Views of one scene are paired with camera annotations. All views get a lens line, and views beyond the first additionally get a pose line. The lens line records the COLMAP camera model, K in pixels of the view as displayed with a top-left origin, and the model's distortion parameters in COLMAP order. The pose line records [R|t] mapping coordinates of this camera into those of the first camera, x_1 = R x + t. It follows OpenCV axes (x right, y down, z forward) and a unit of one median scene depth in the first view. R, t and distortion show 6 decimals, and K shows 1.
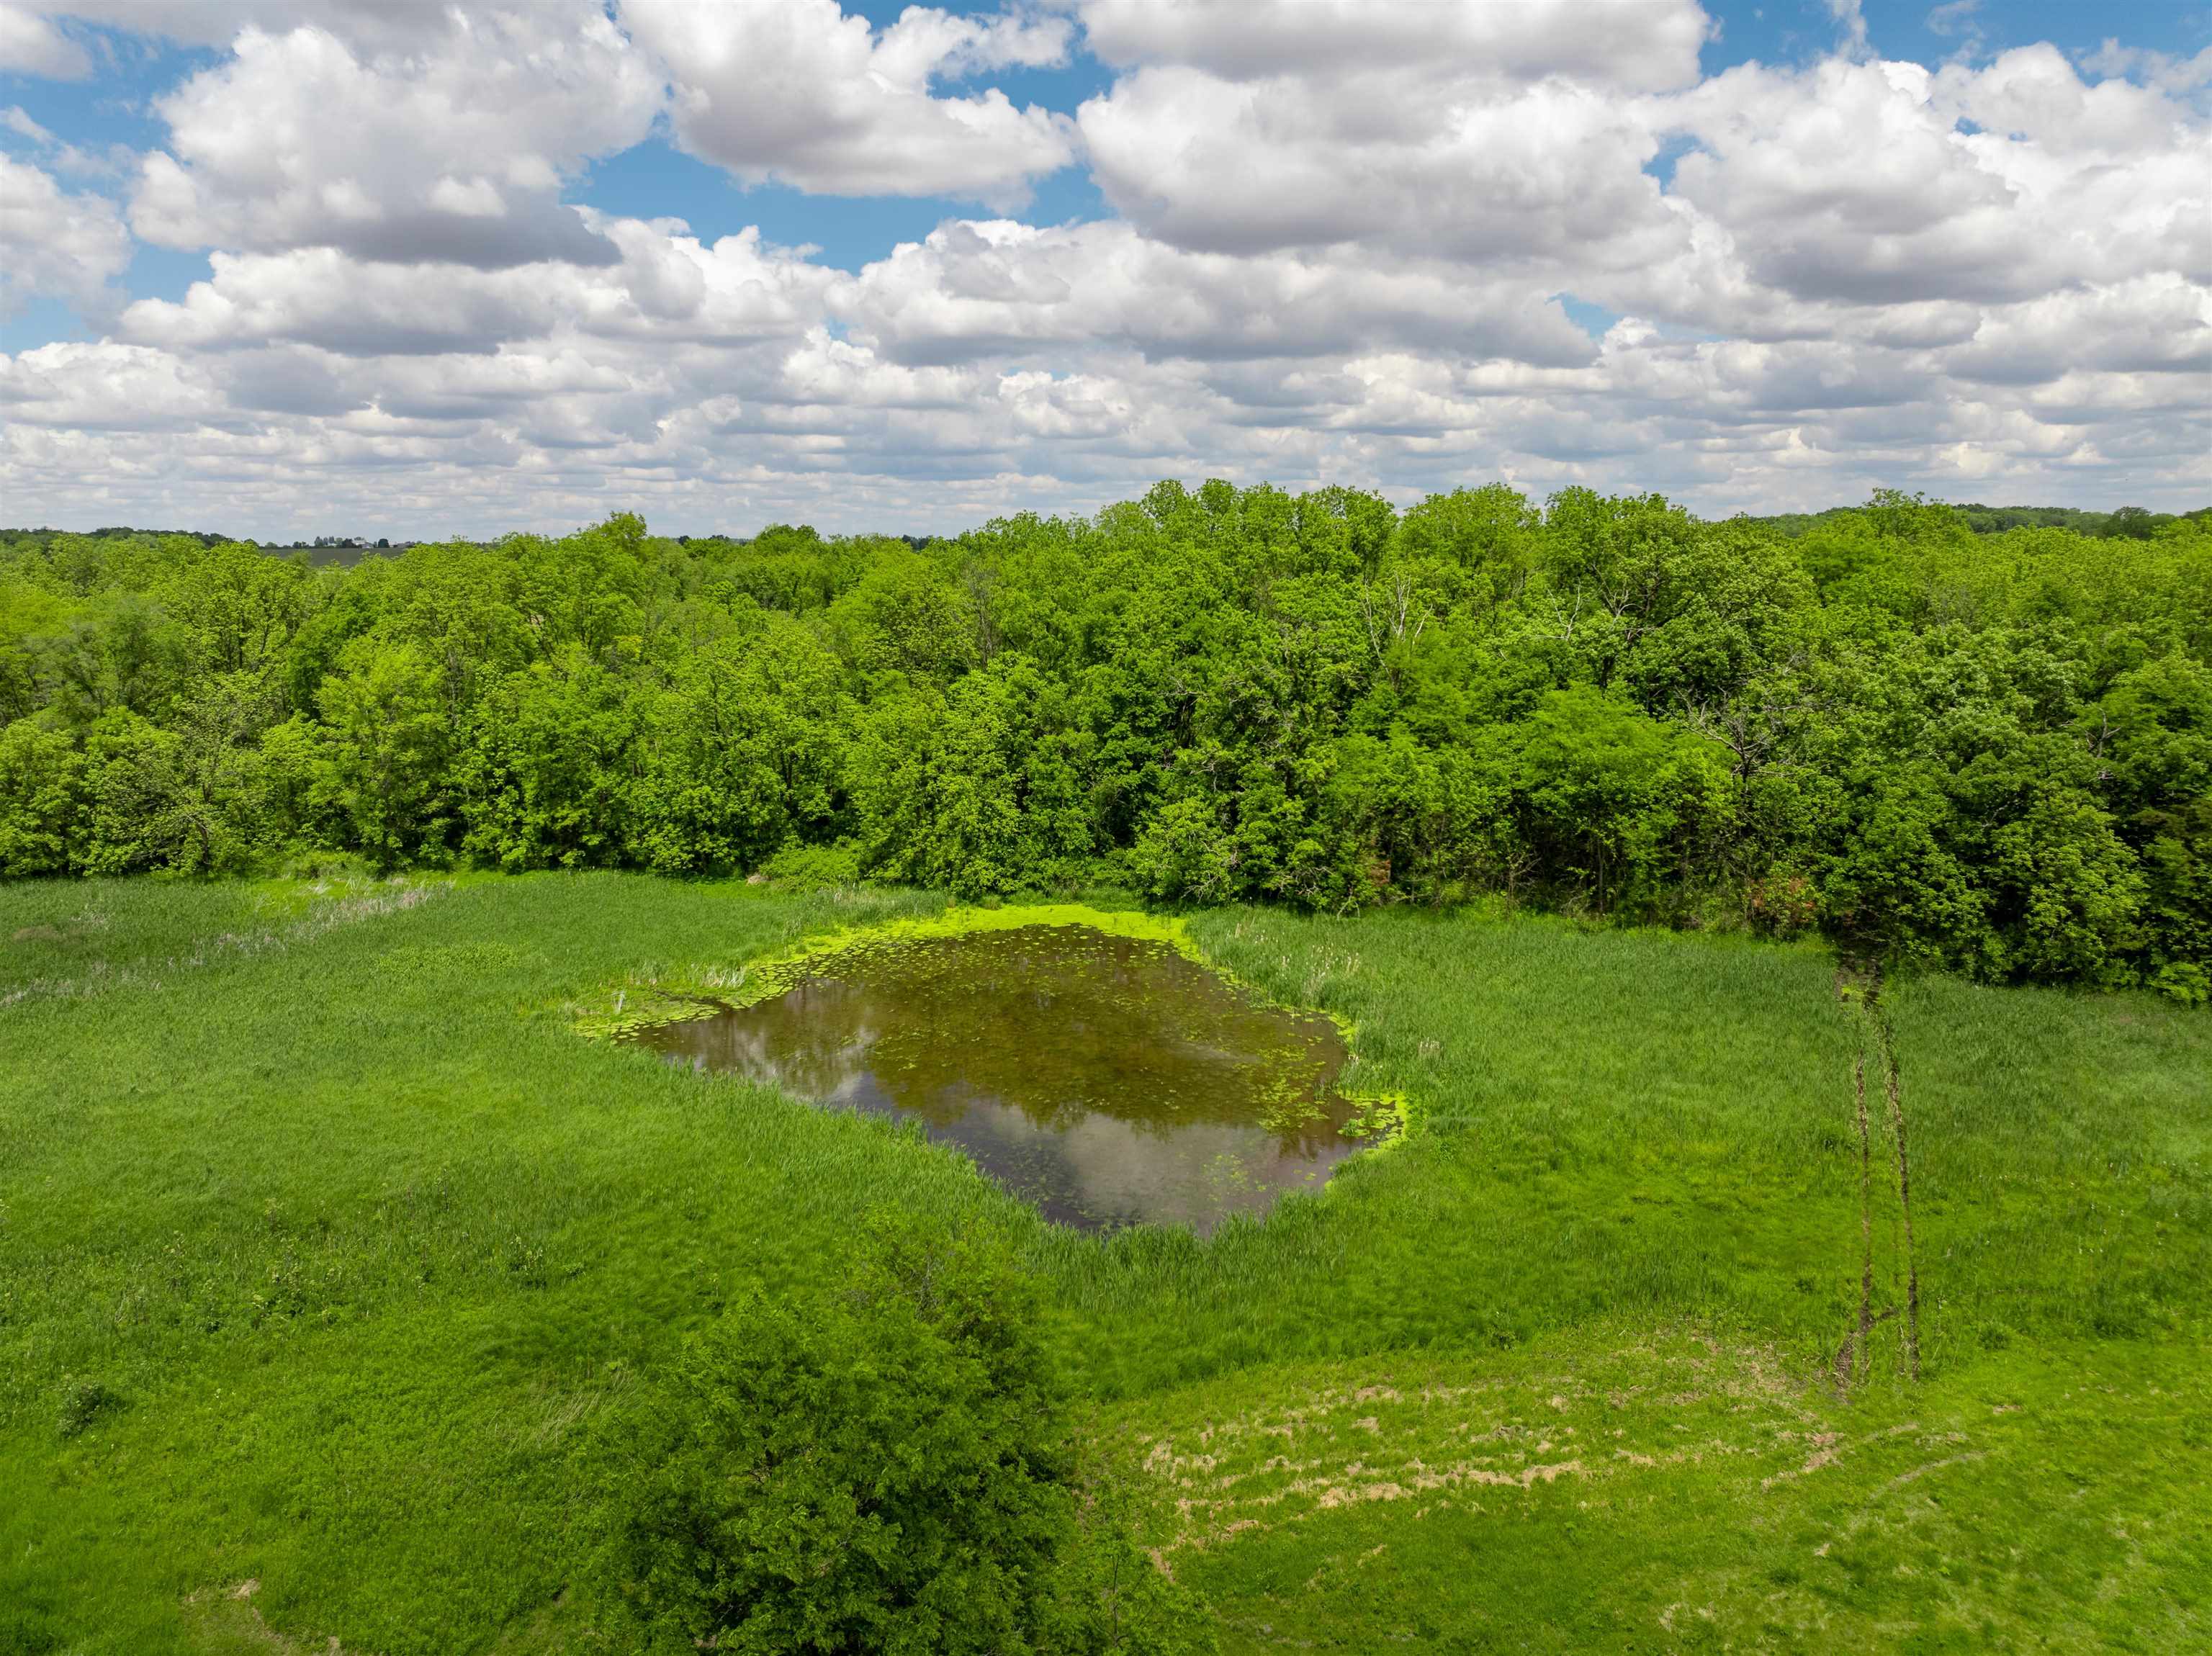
lens RADIAL K [[1570.2, 0, 1116.4], [0, 1570.2, 796.7], [0, 0, 1]] dist [-0.042507, 0.003644]
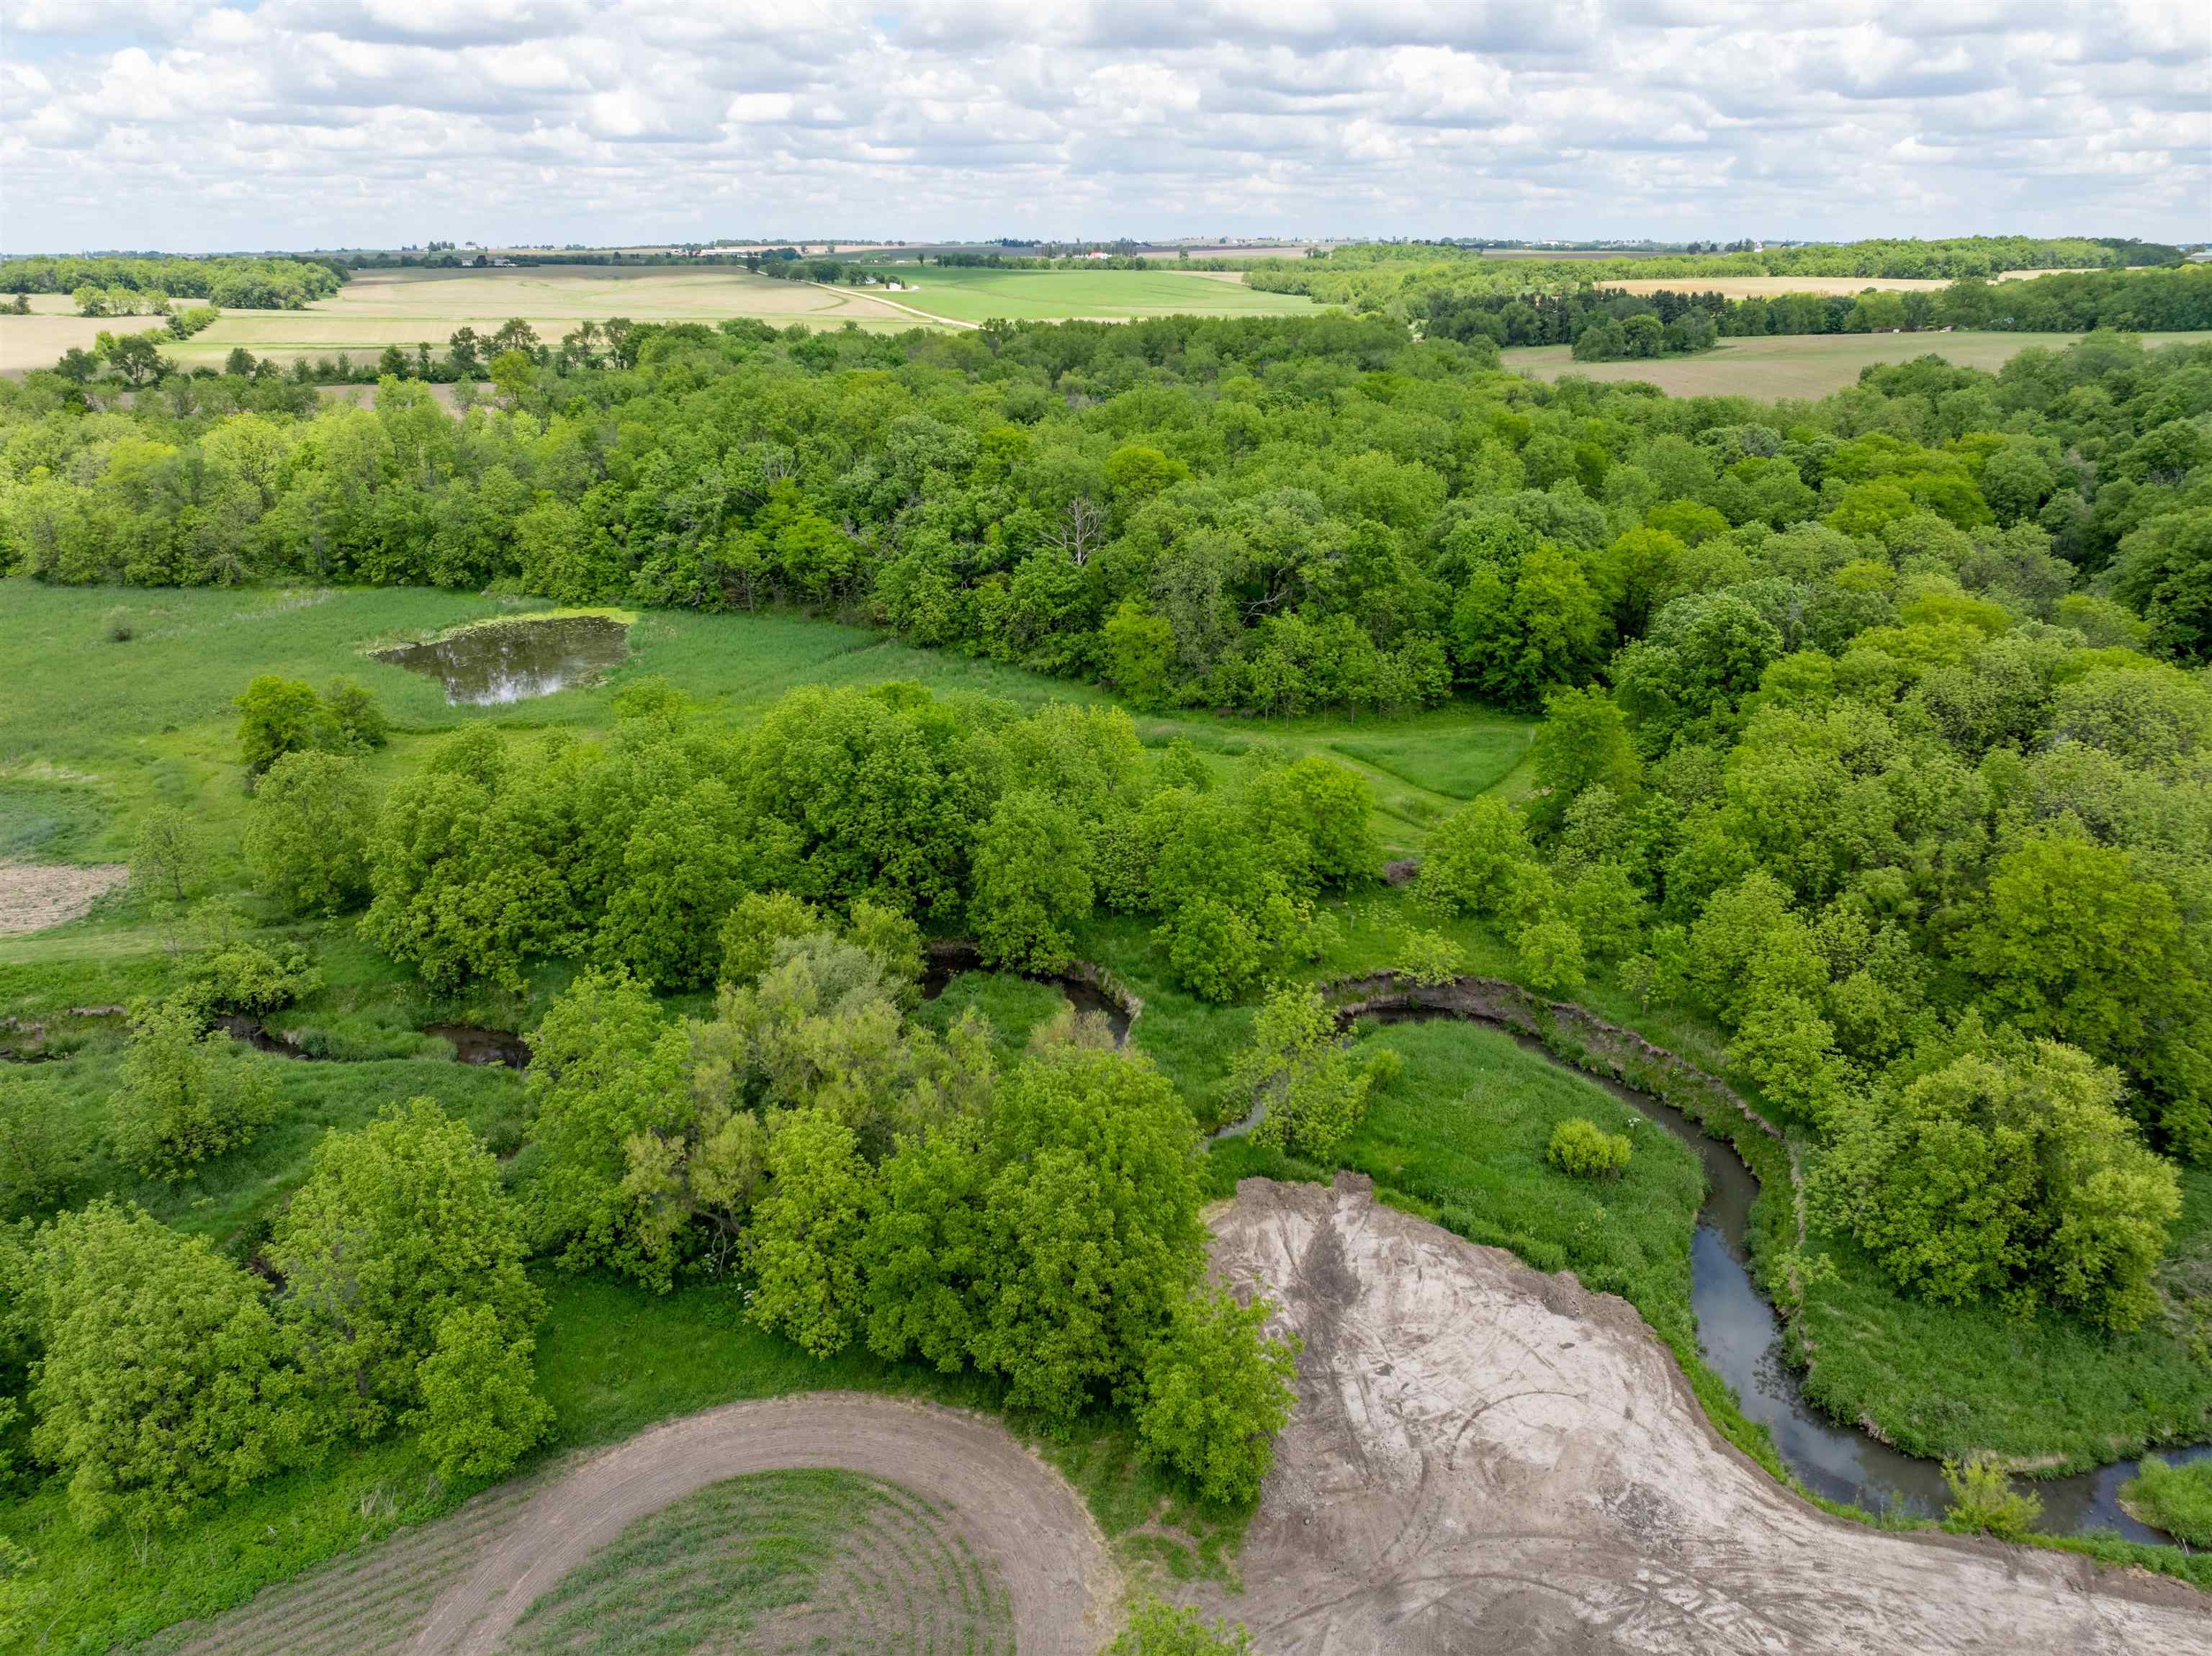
lens RADIAL K [[1538.7, 0, 1108.7], [0, 1538.7, 834.2], [0, 0, 1]] dist [-0.031264, -0.003716]
pose [[0.996224, 0.035581, -0.079194, 0.791806], [-0.017838, 0.976588, 0.214380, -0.087156], [0.084968, -0.212158, 0.973535, -1.017339]]
